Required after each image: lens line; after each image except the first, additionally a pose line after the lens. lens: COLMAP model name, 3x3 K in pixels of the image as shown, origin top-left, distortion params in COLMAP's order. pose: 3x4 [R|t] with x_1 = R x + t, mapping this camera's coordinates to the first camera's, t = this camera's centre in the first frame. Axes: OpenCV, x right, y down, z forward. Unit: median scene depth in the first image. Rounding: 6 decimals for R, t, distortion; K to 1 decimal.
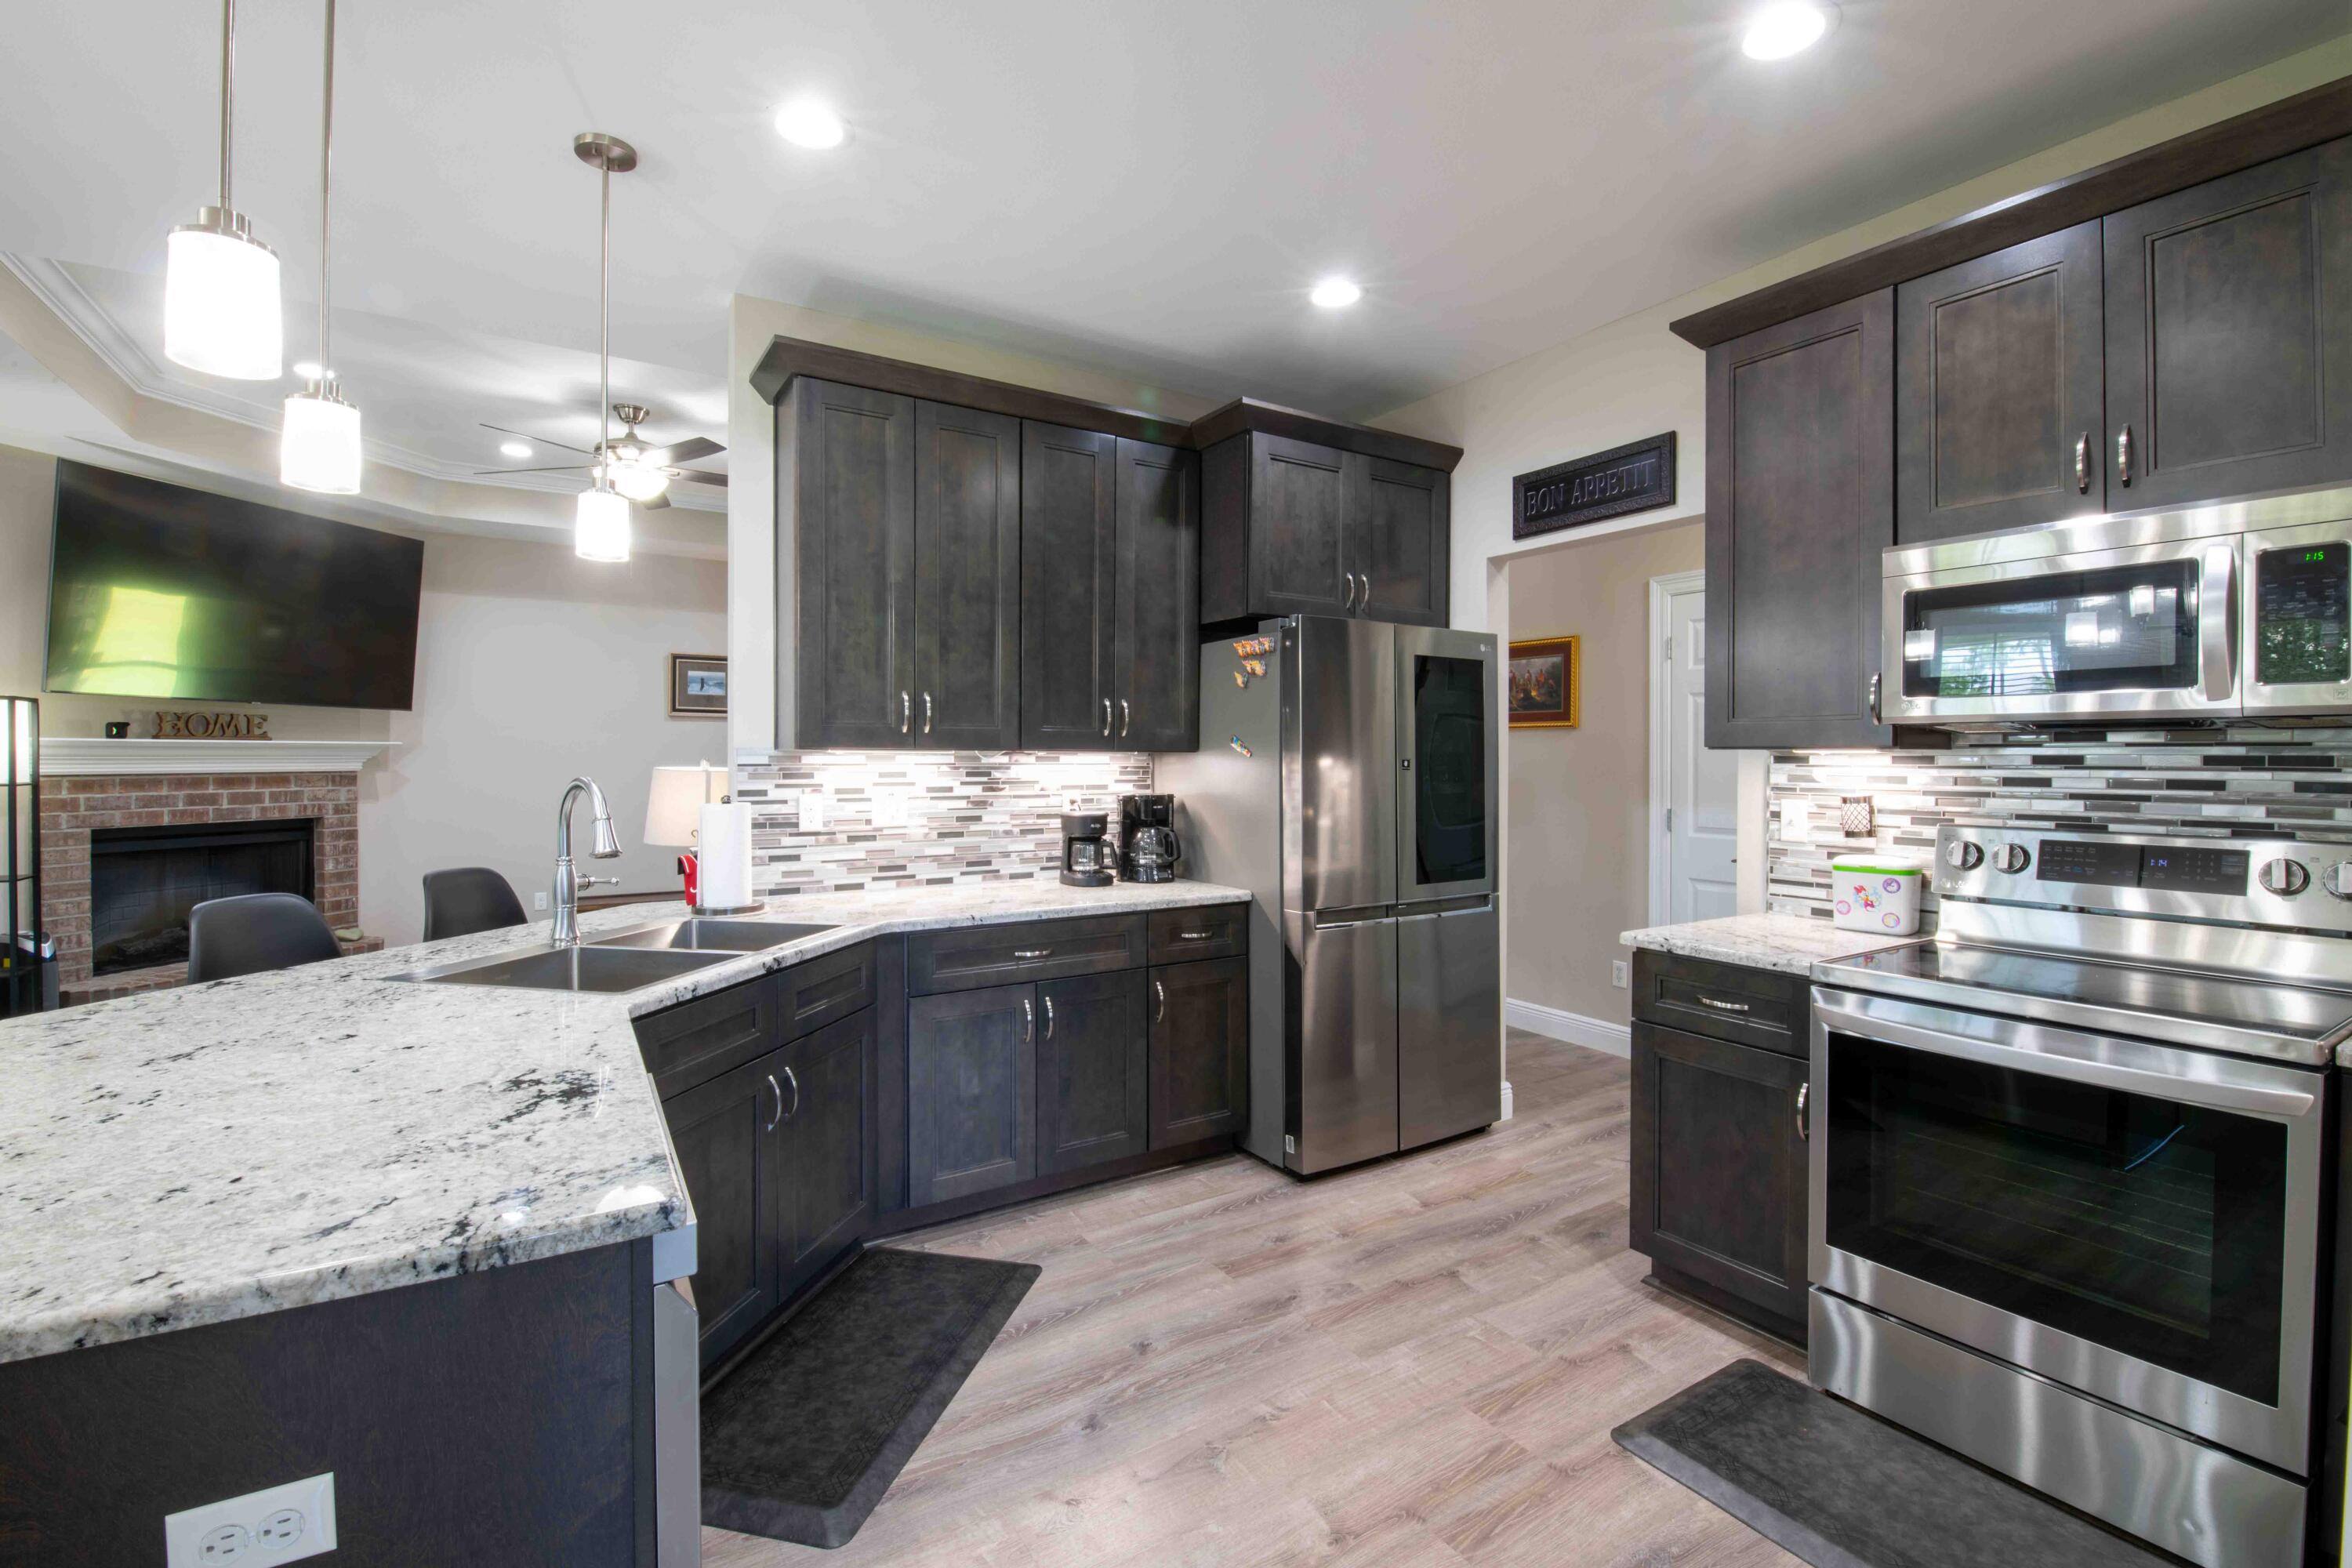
lens RADIAL K [[1037.9, 0, 1177.2], [0, 1037.9, 768.9], [0, 0, 1]] dist [-0.005784, -0.008558]
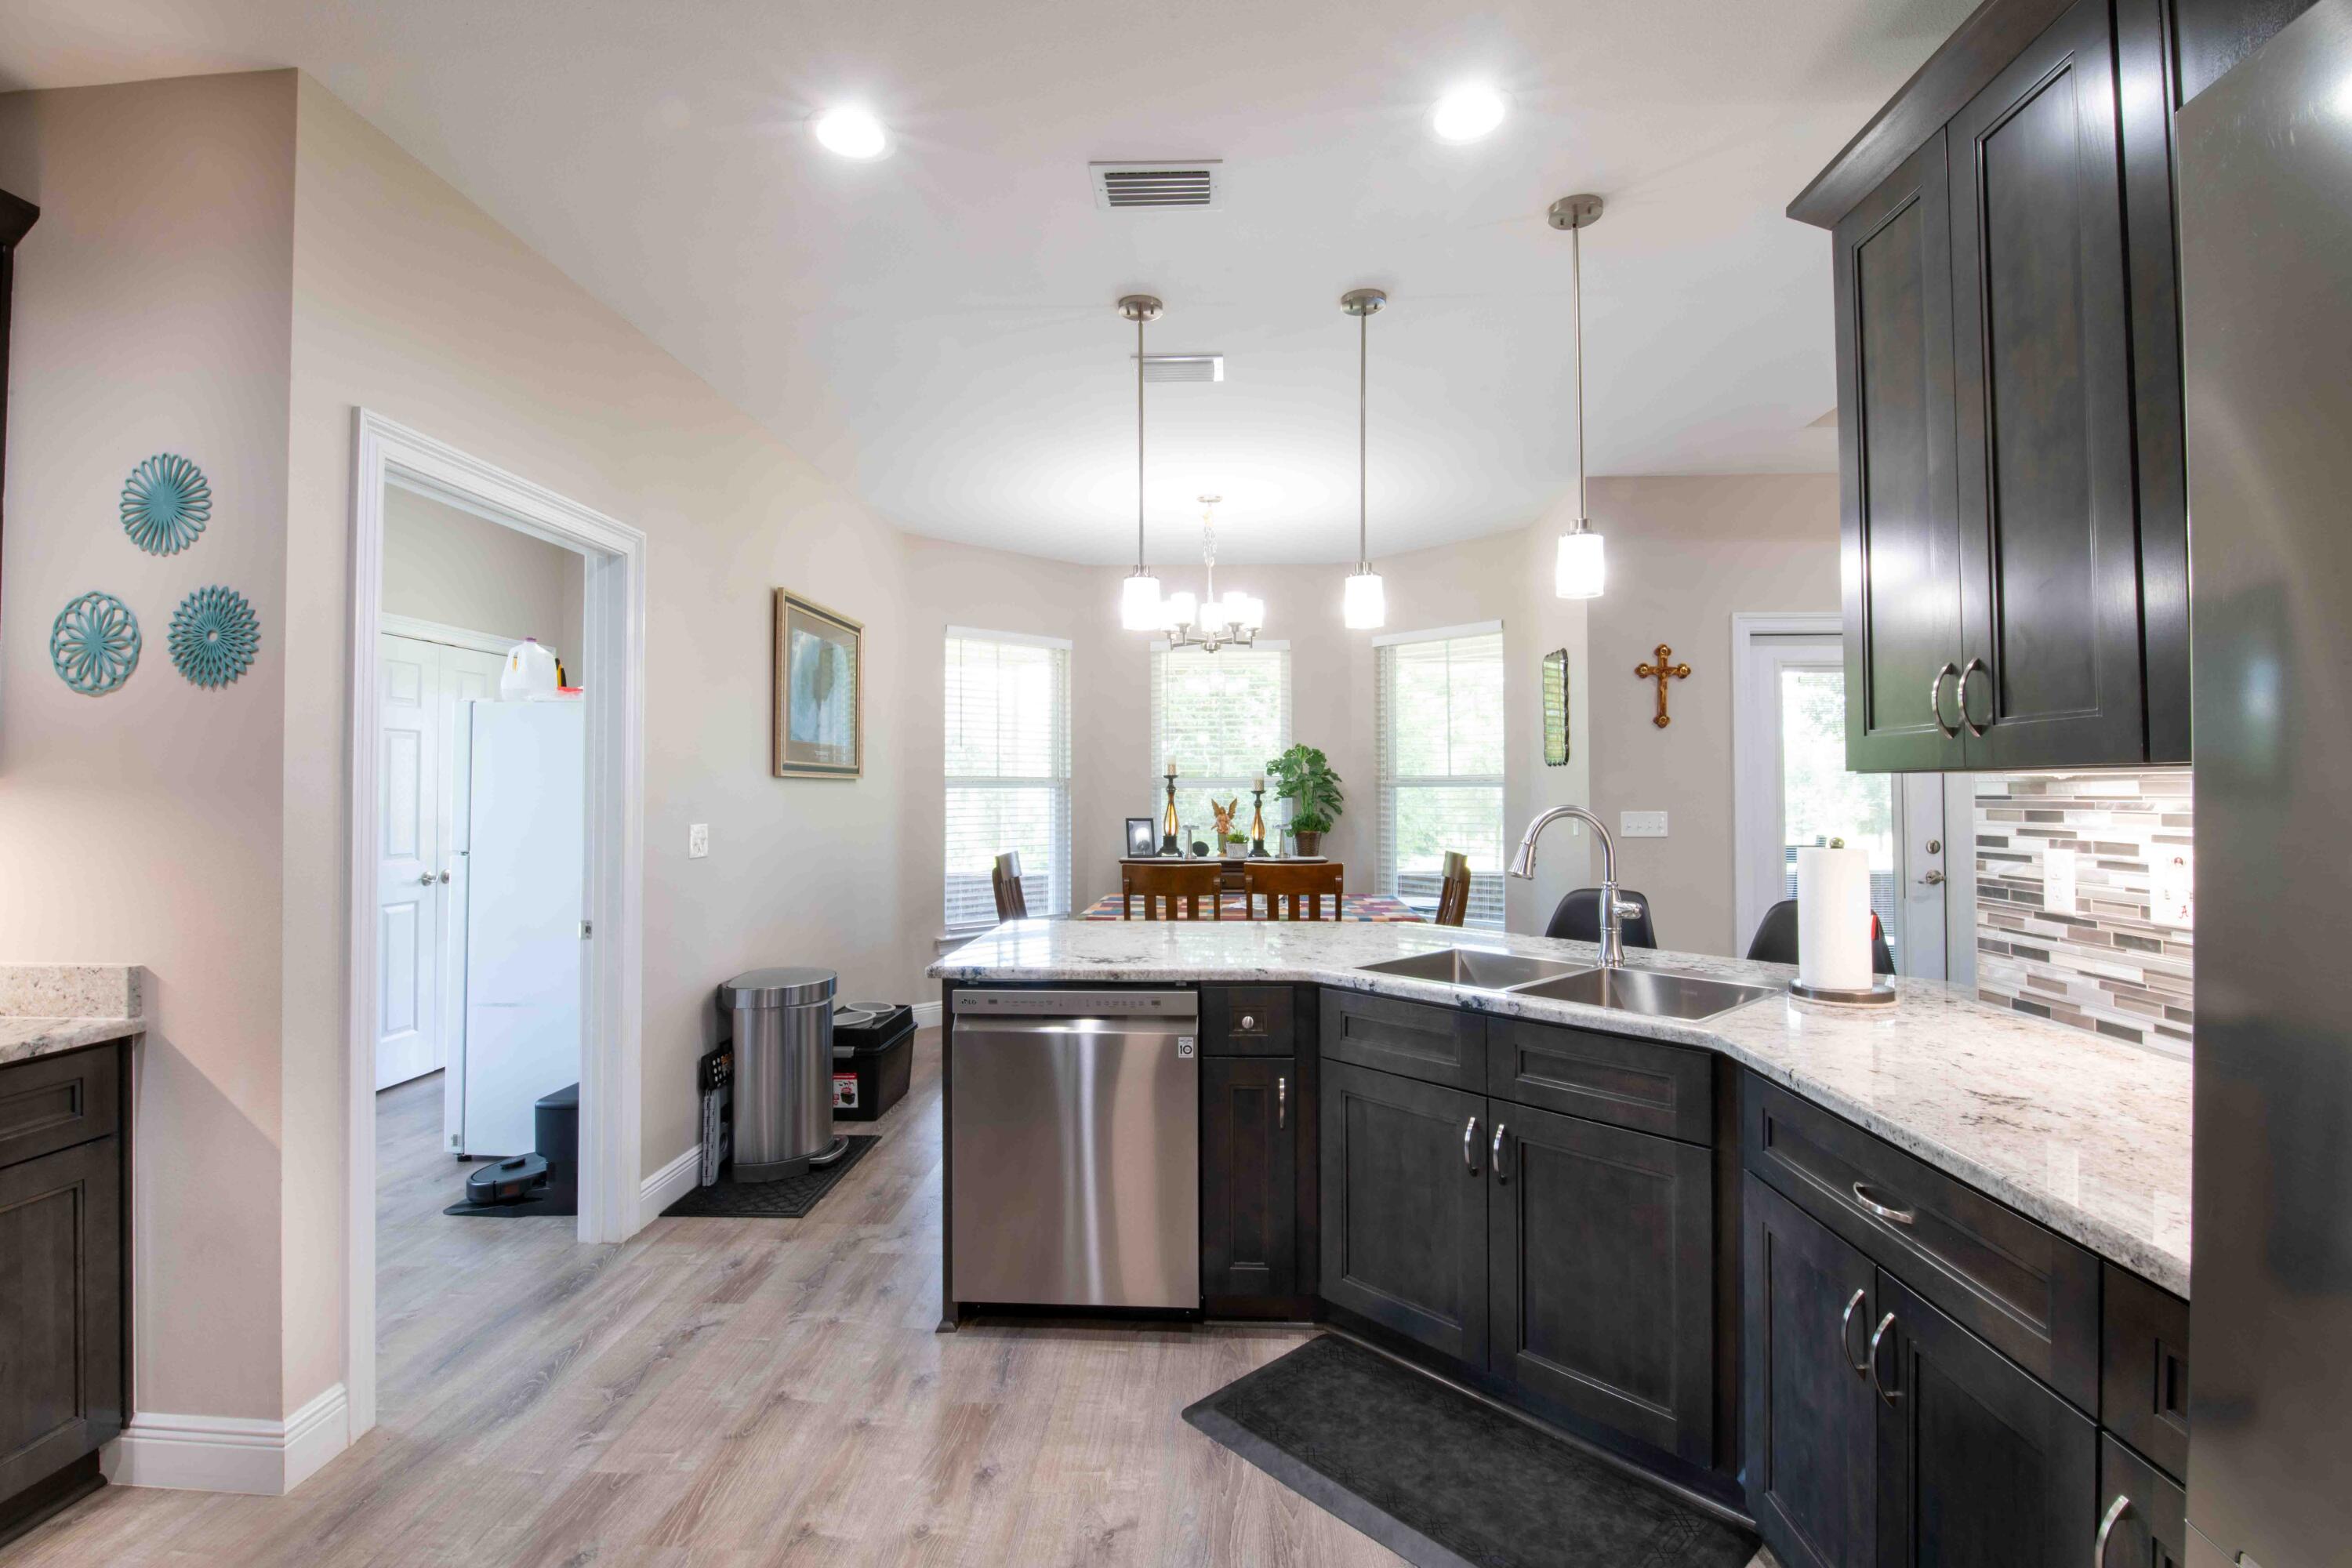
lens RADIAL K [[1037.9, 0, 1177.2], [0, 1037.9, 768.9], [0, 0, 1]] dist [-0.005784, -0.008558]
pose [[-0.569902, -0.017359, -0.821529, 0.394256], [-0.007366, 0.999845, -0.016016, -0.007075], [0.821680, -0.003076, -0.569941, 0.929817]]
